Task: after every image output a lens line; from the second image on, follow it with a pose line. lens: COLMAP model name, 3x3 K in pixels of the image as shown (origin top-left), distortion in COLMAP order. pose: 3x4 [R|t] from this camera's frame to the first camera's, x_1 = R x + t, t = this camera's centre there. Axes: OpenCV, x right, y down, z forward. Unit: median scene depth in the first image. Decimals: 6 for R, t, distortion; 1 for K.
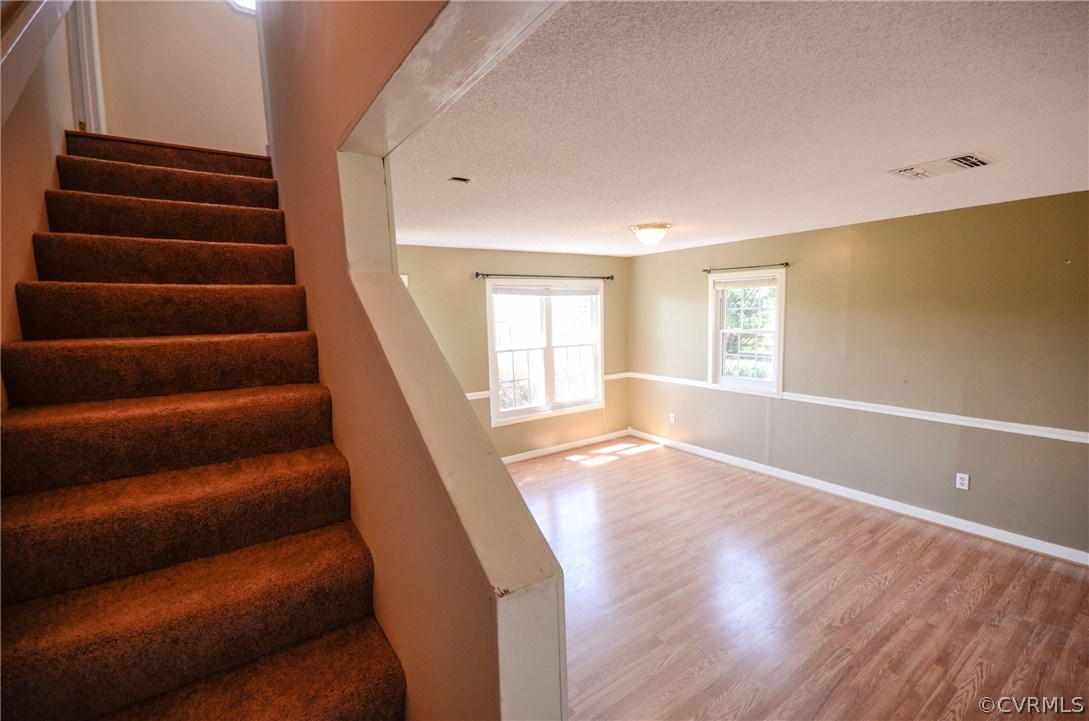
lens RADIAL K [[481.0, 0, 550.3], [0, 481.0, 351.0], [0, 0, 1]] dist [-0.011042, -0.009599]
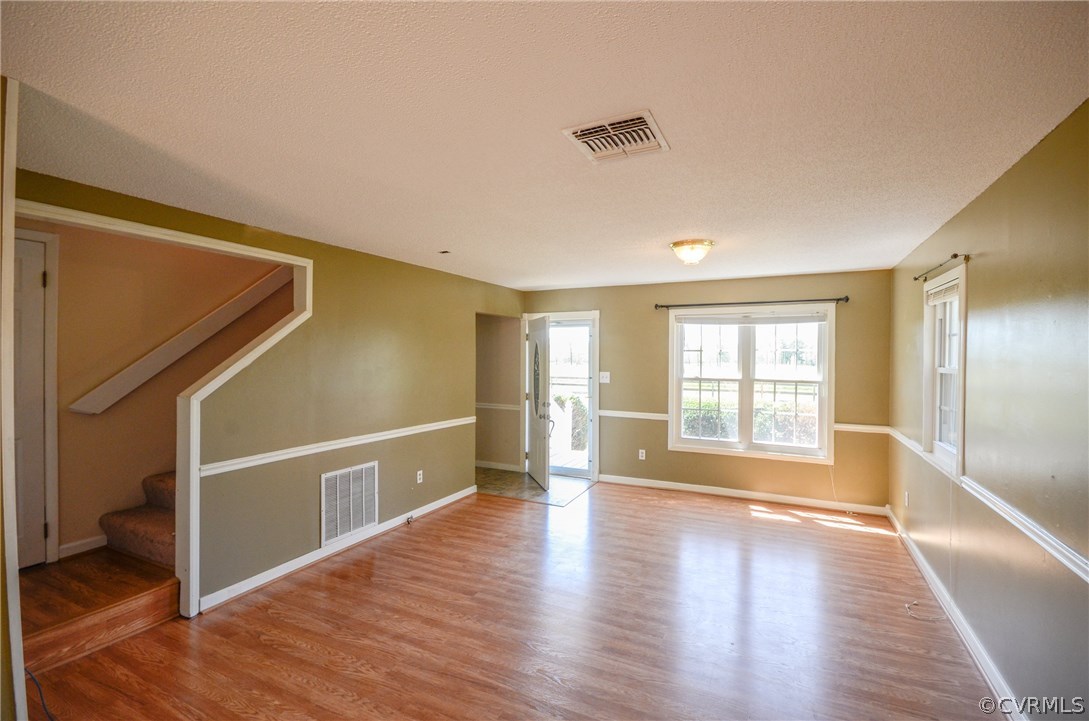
lens RADIAL K [[481.0, 0, 552.5], [0, 481.0, 363.2], [0, 0, 1]] dist [-0.011042, -0.009599]
pose [[0.488893, 0.040151, -0.871420, 0.614128], [-0.093459, 0.995602, -0.006561, 0.000758], [0.867323, 0.084649, 0.490495, 0.230812]]
